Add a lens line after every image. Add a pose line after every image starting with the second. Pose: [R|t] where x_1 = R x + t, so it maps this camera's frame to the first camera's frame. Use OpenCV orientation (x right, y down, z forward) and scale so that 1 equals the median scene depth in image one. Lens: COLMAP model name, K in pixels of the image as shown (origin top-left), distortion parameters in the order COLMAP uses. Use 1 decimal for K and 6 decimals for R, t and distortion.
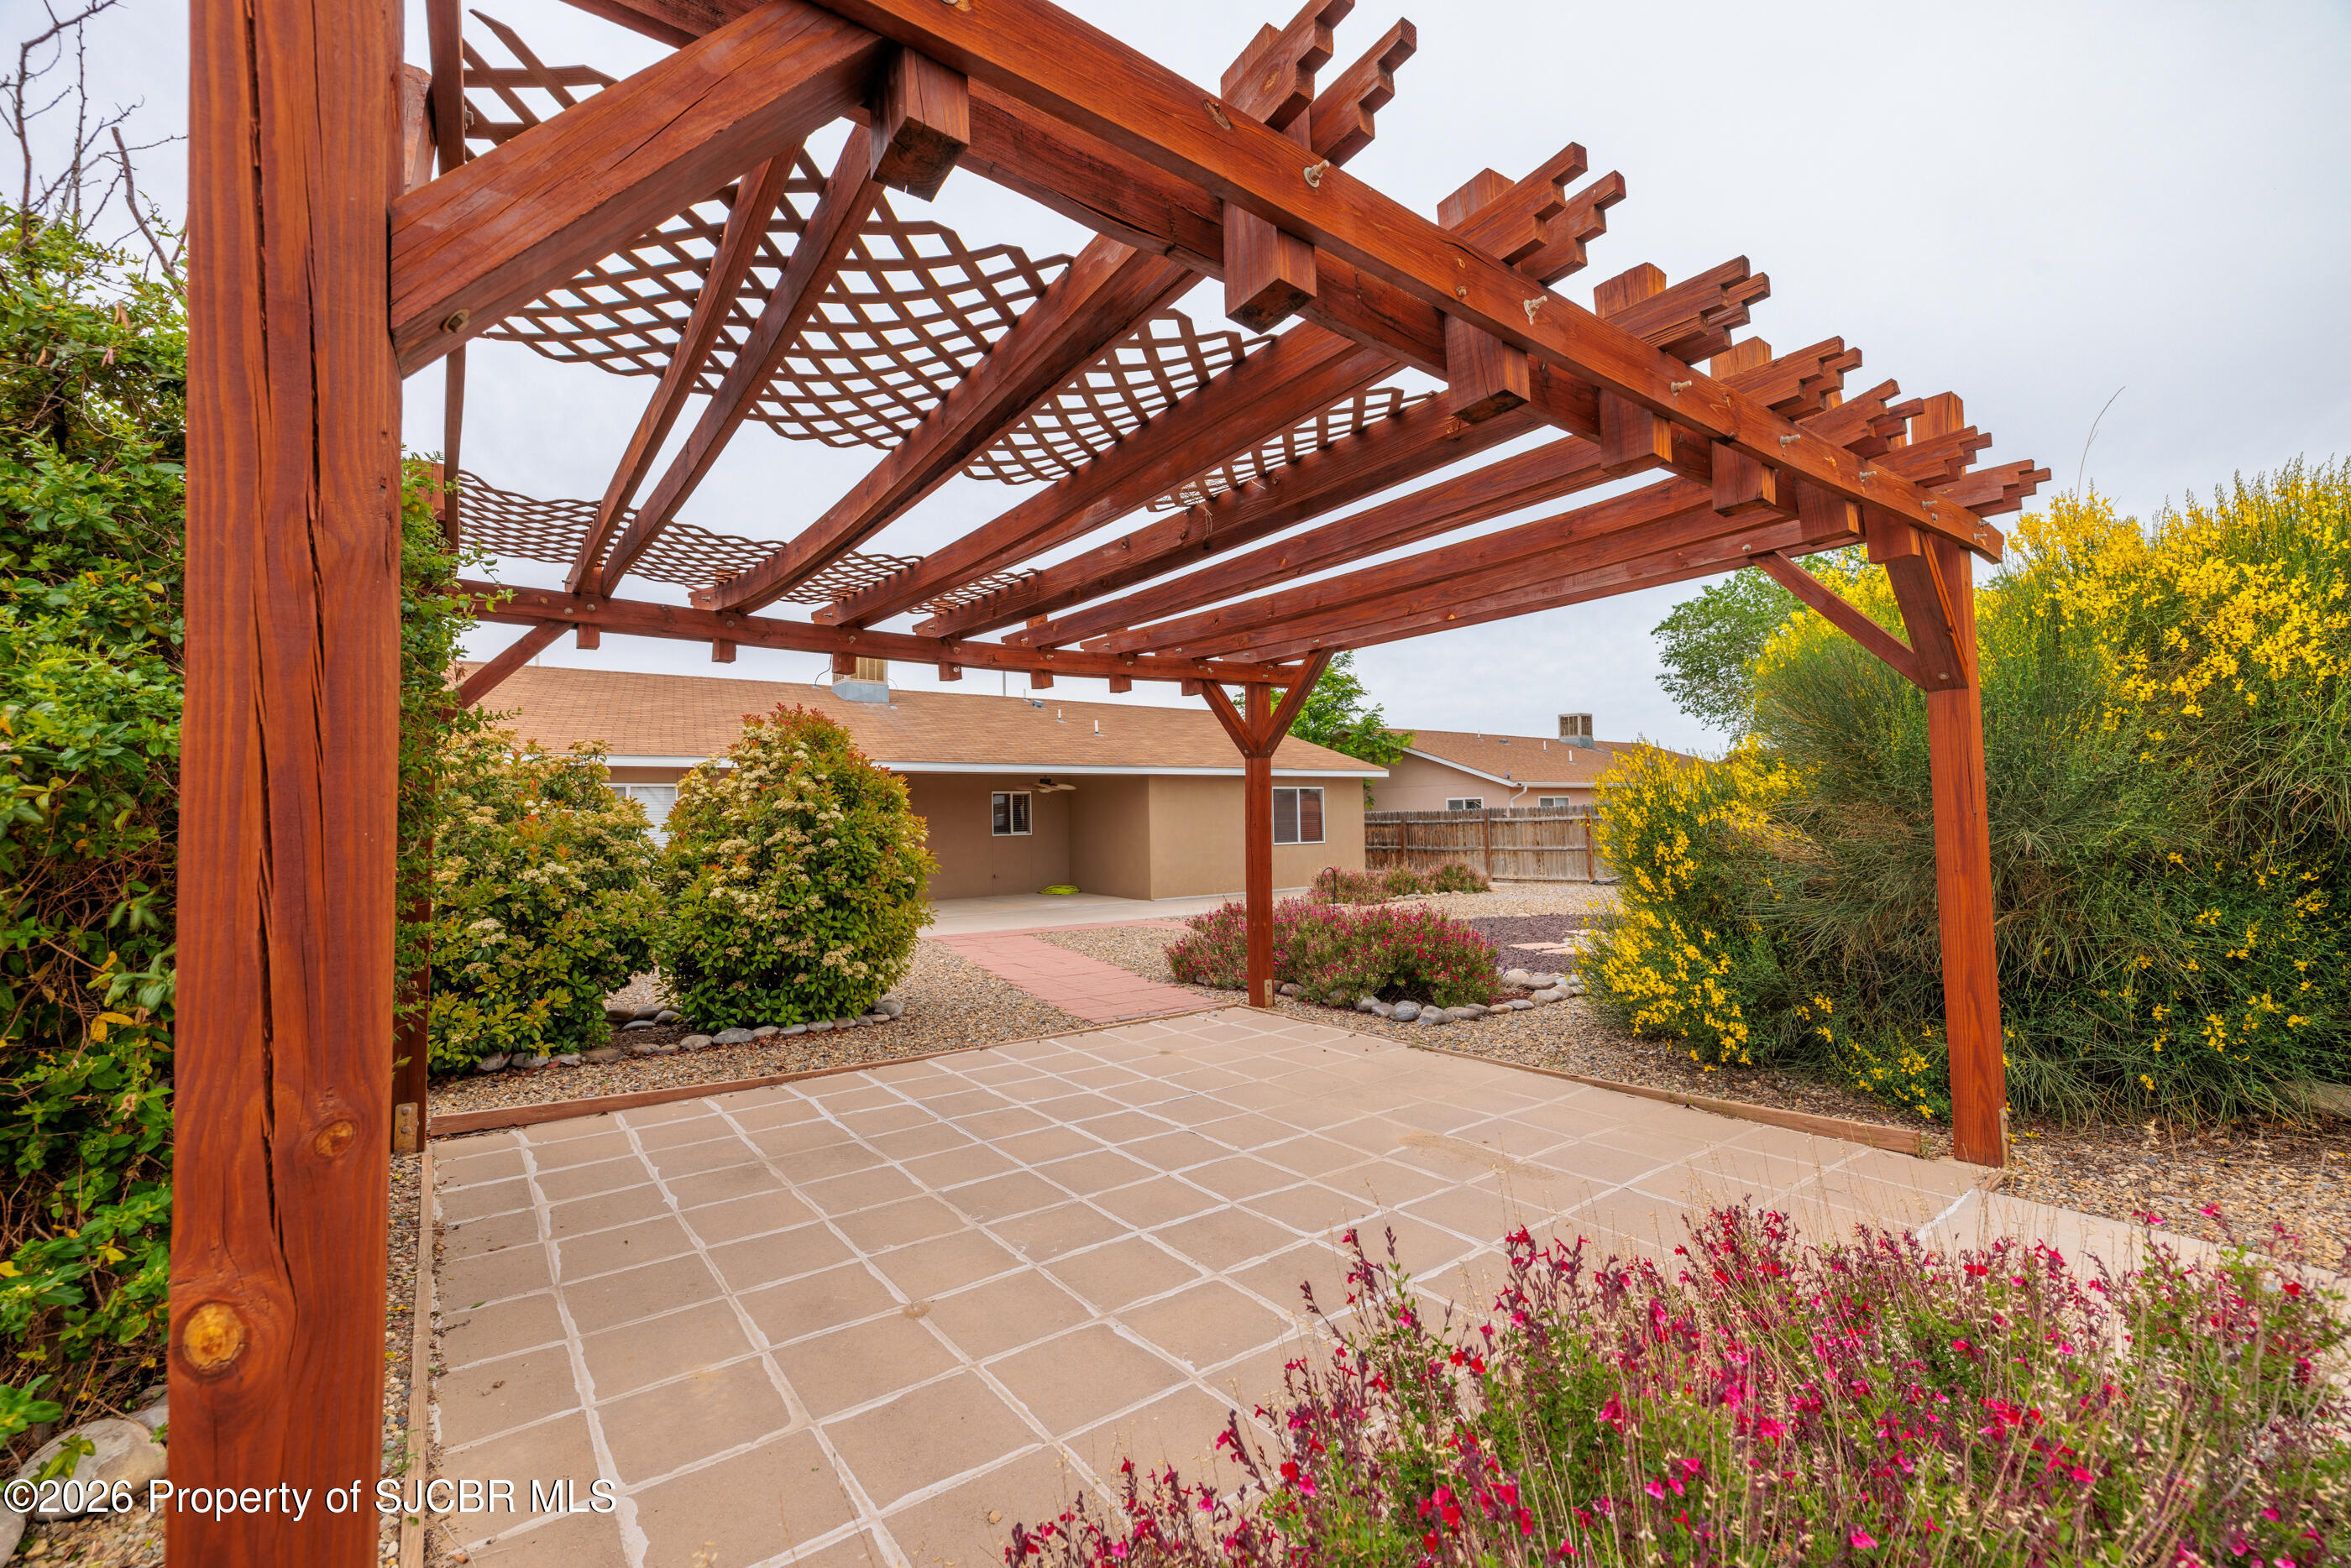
lens RADIAL K [[979.7, 0, 1175.5], [0, 979.7, 784.0], [0, 0, 1]] dist [0.001245, -0.000396]
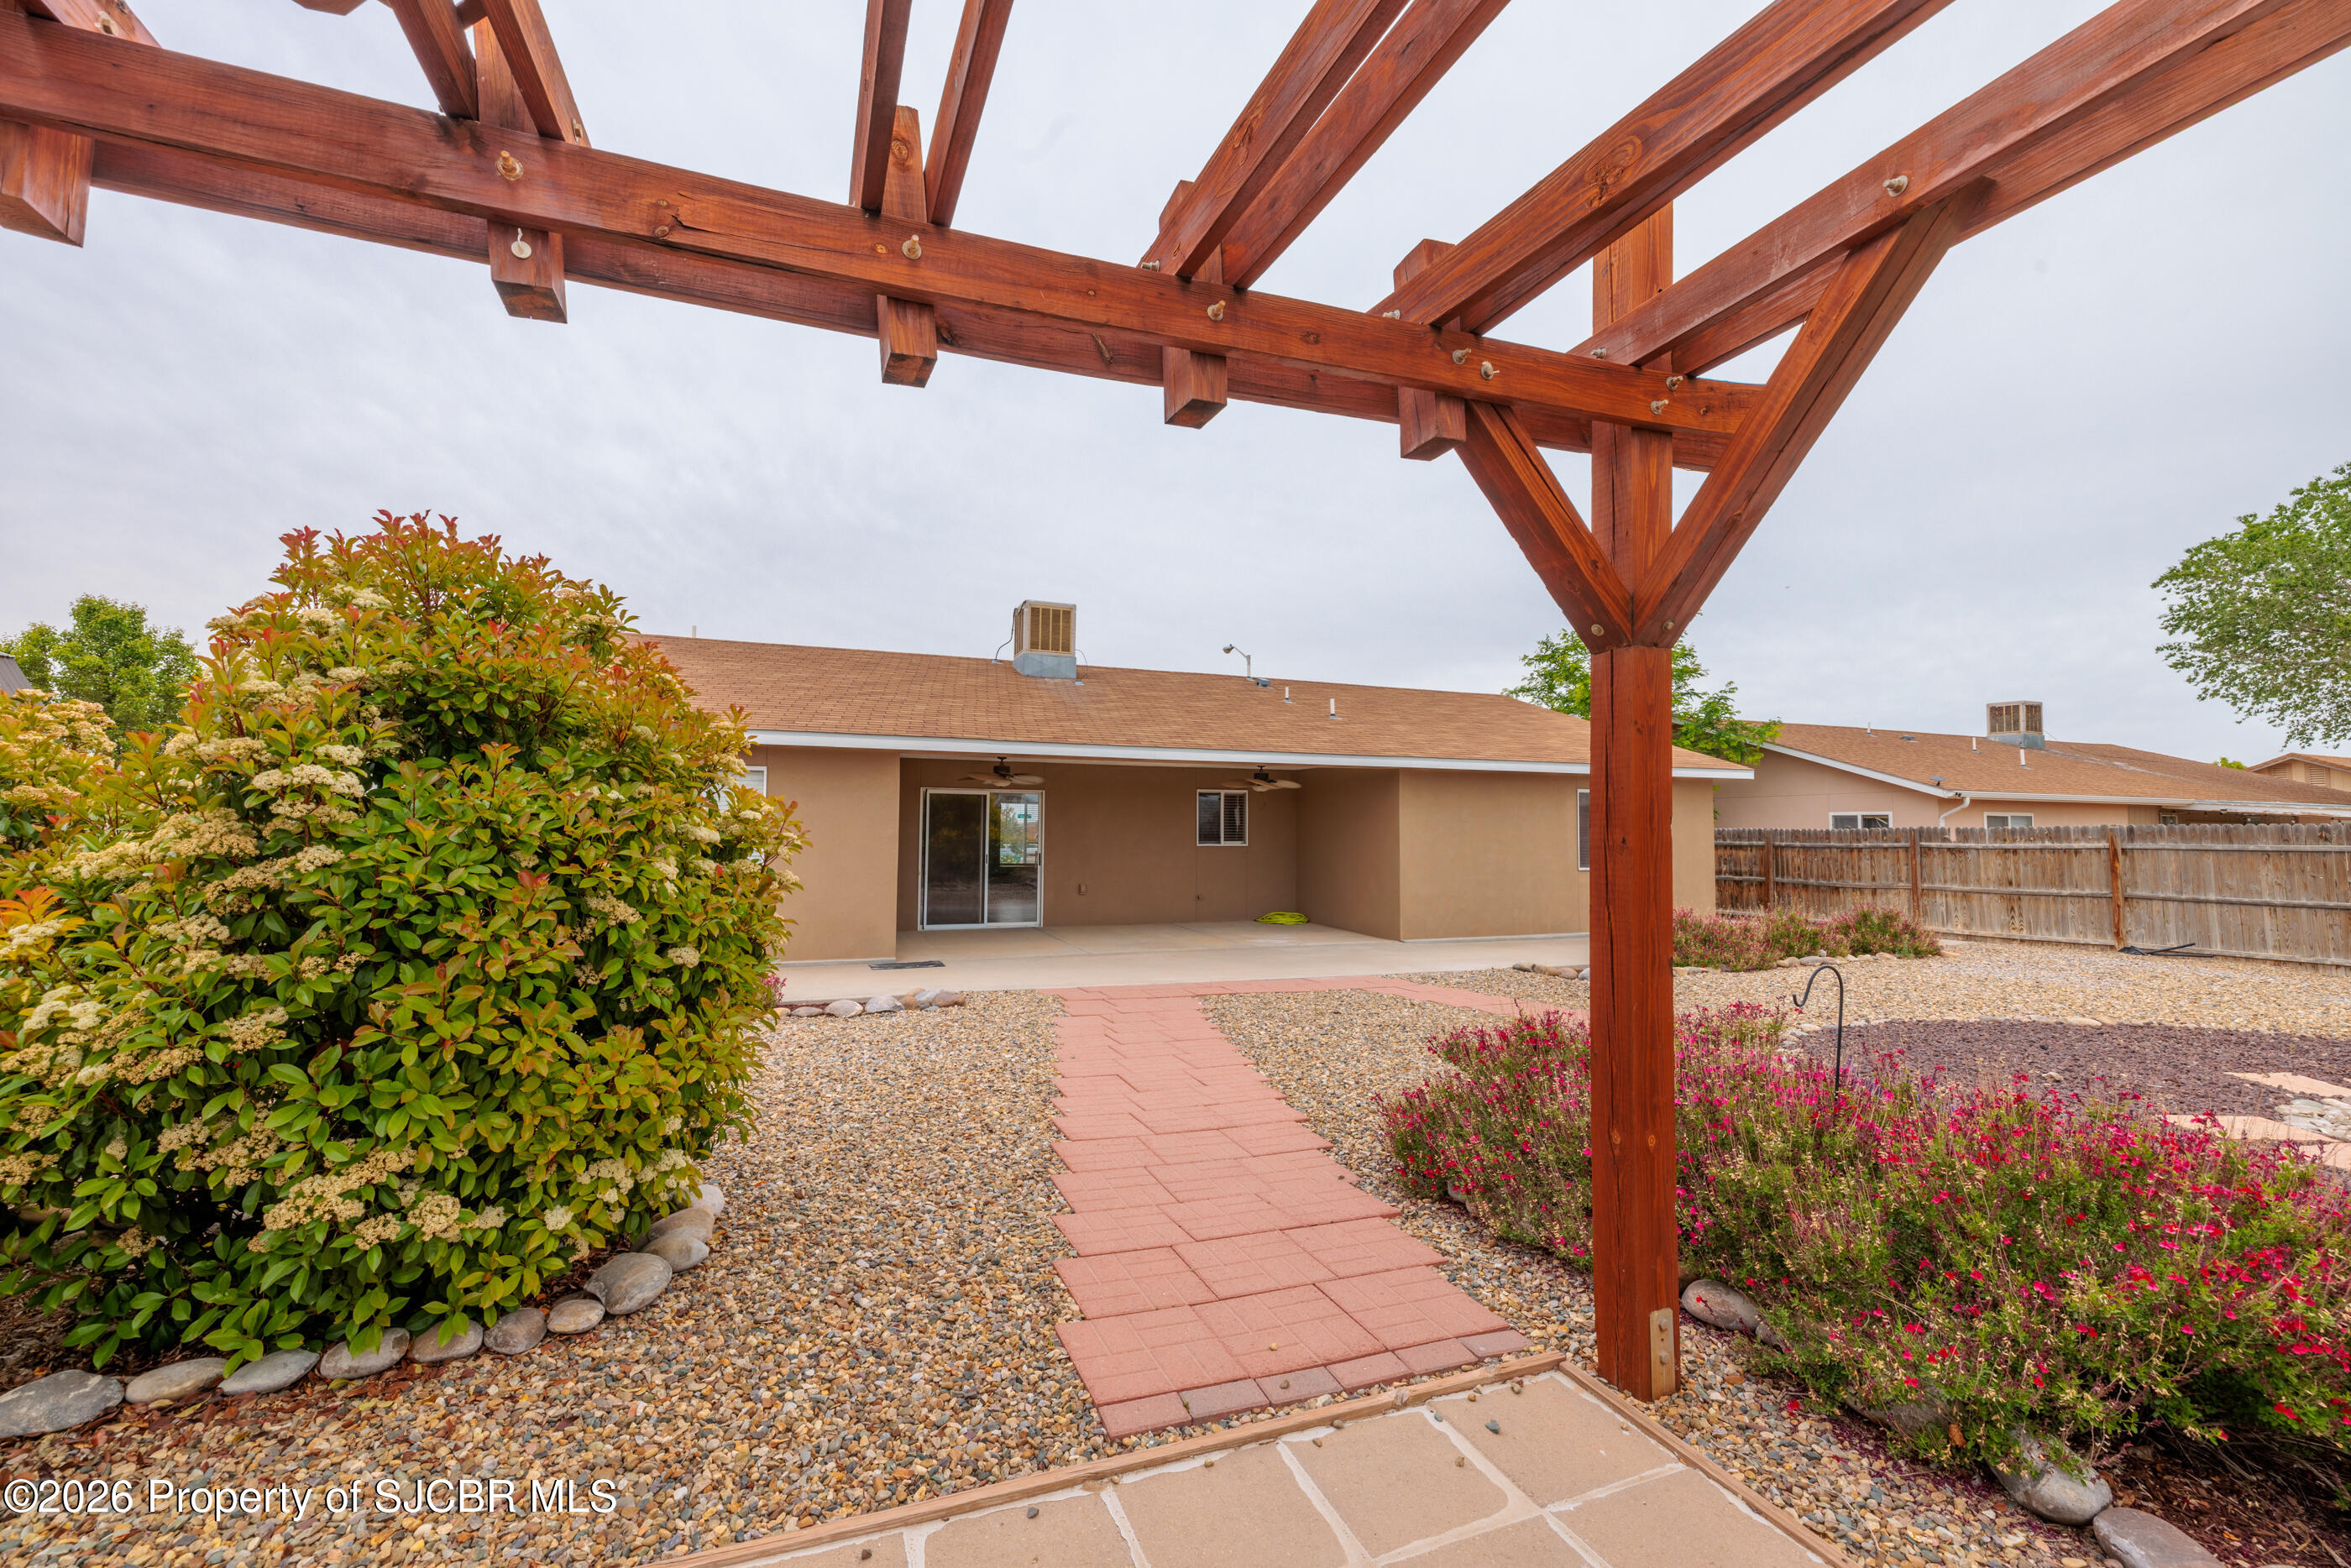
lens RADIAL K [[979.7, 0, 1175.5], [0, 979.7, 784.0], [0, 0, 1]] dist [0.001245, -0.000396]
pose [[0.962595, 0.013958, -0.270585, 0.020294], [-0.016772, 0.999827, -0.008089, 0.023358], [0.270425, 0.012325, 0.962662, 0.552228]]
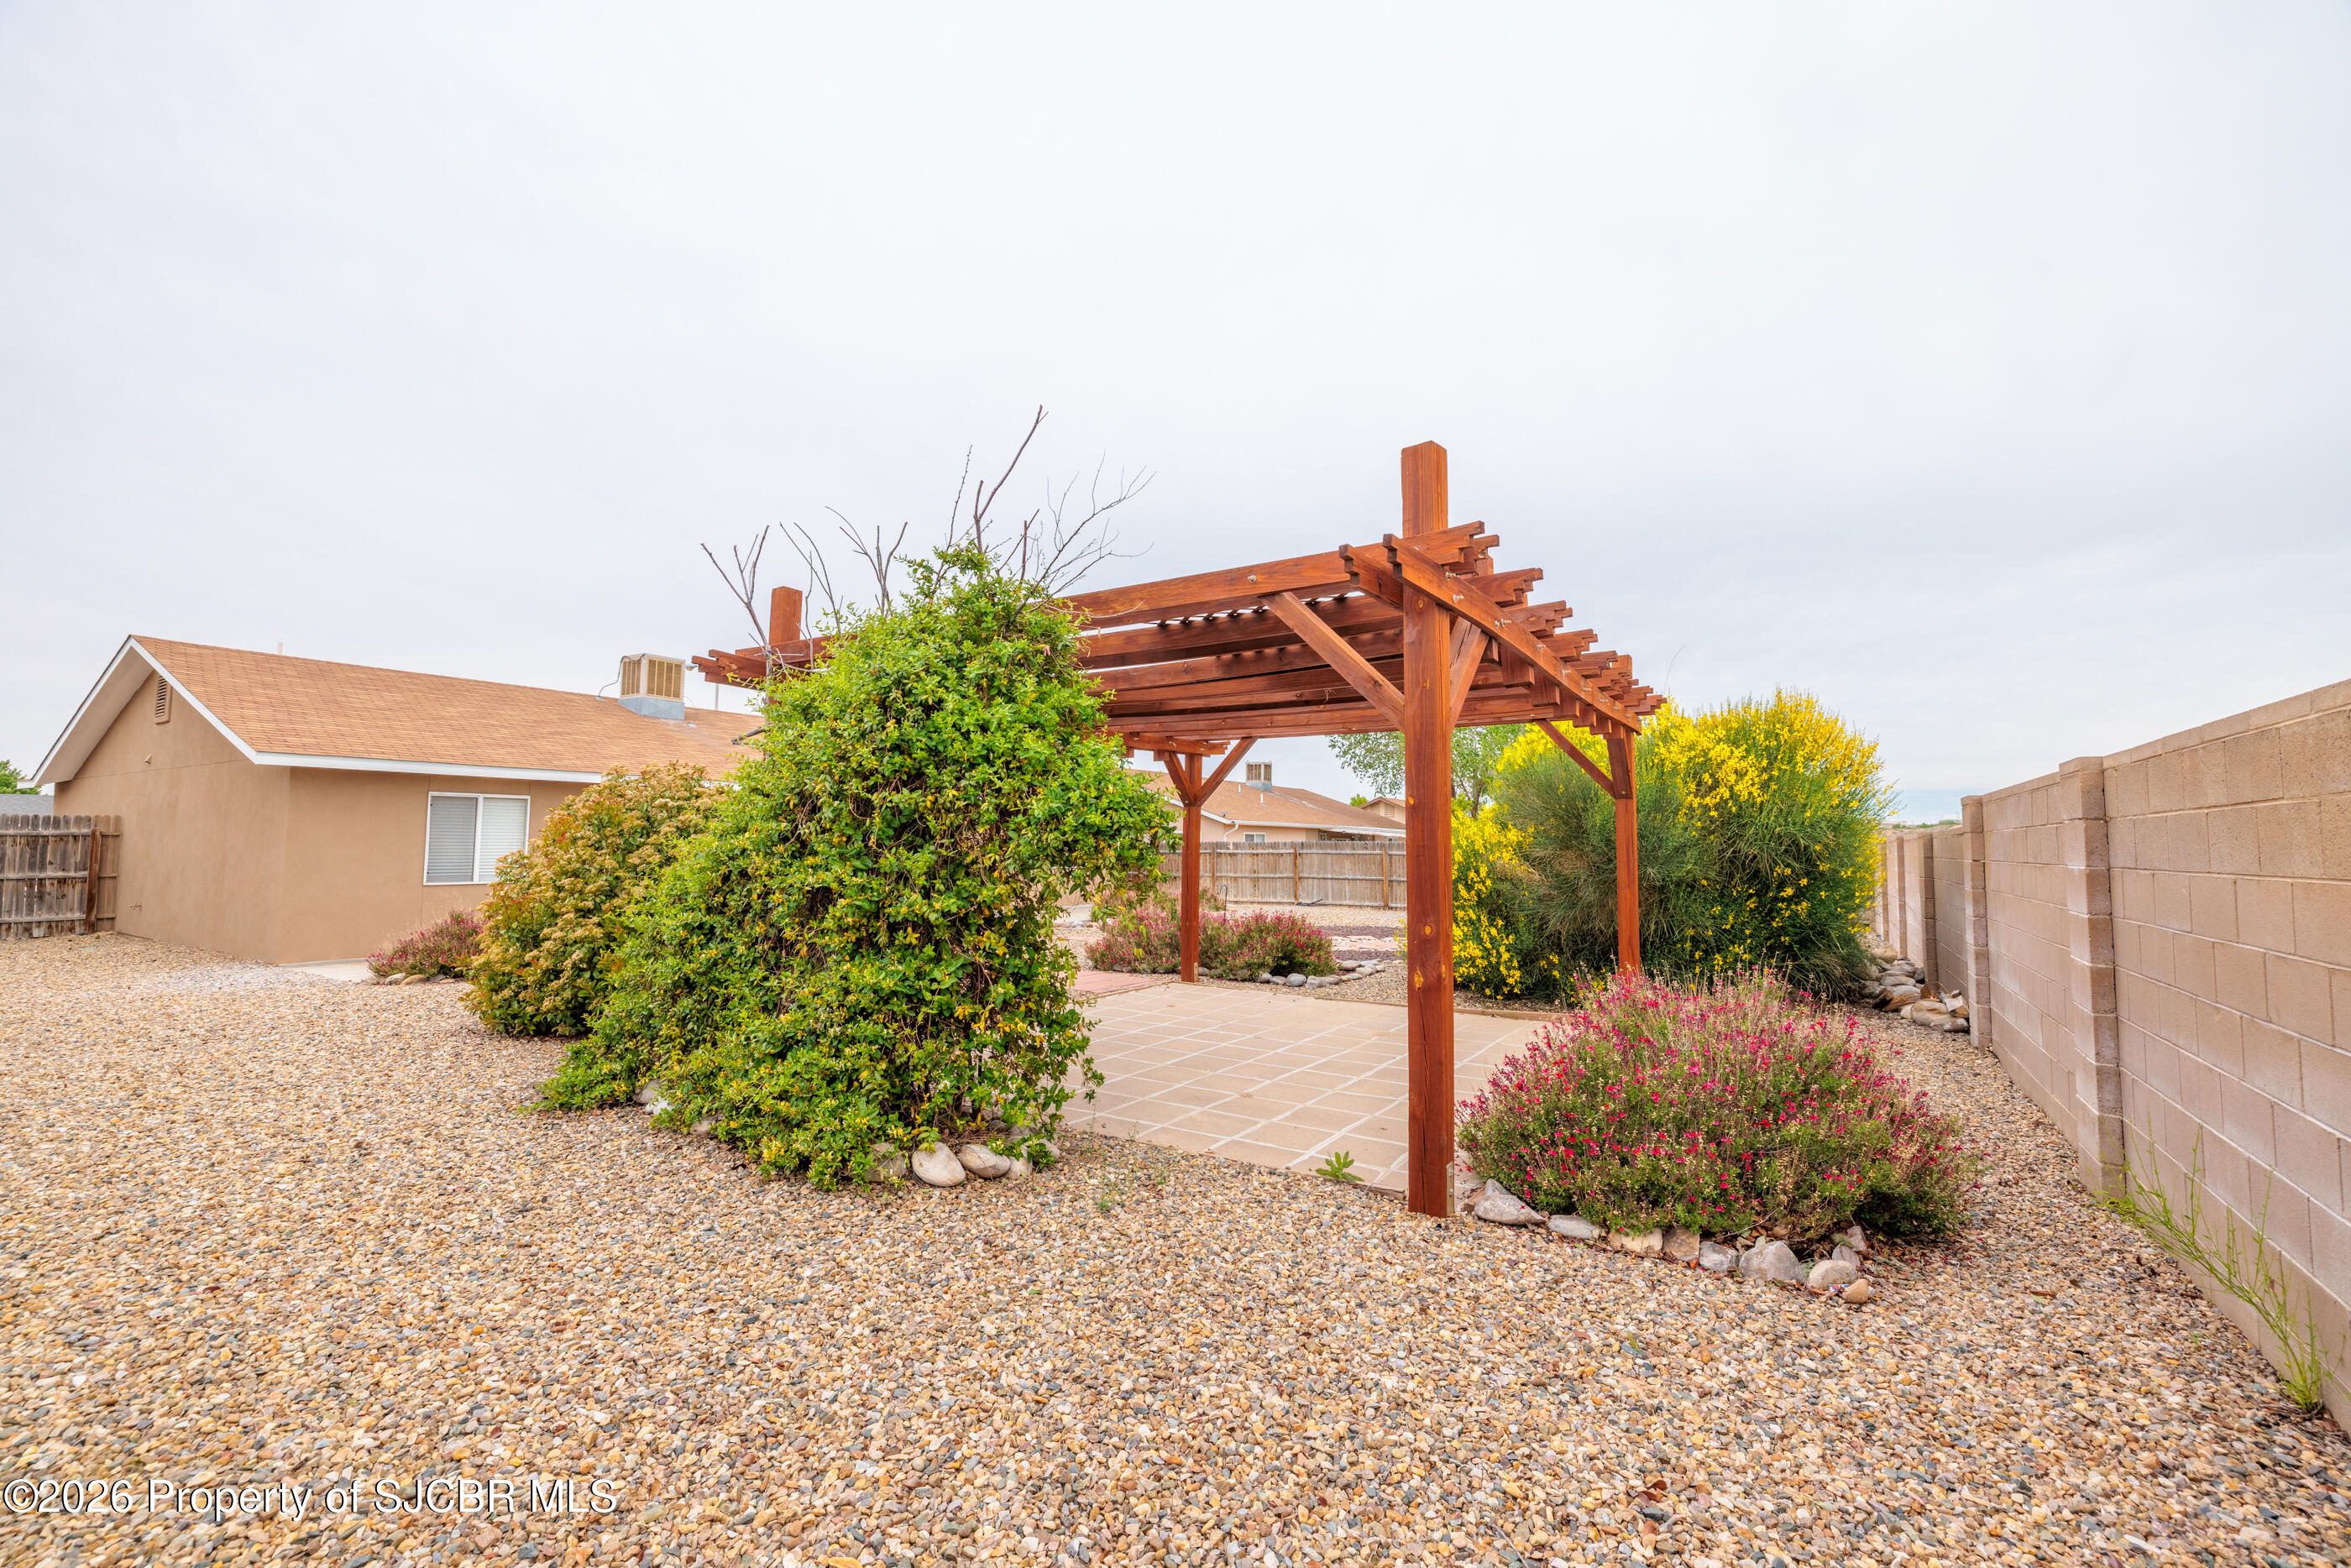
lens RADIAL K [[979.7, 0, 1175.5], [0, 979.7, 784.0], [0, 0, 1]] dist [0.001245, -0.000396]
pose [[0.937916, 0.049879, 0.343258, -0.374818], [-0.040916, 0.998607, -0.033309, -0.009148], [-0.344441, 0.017197, 0.938650, -0.283516]]
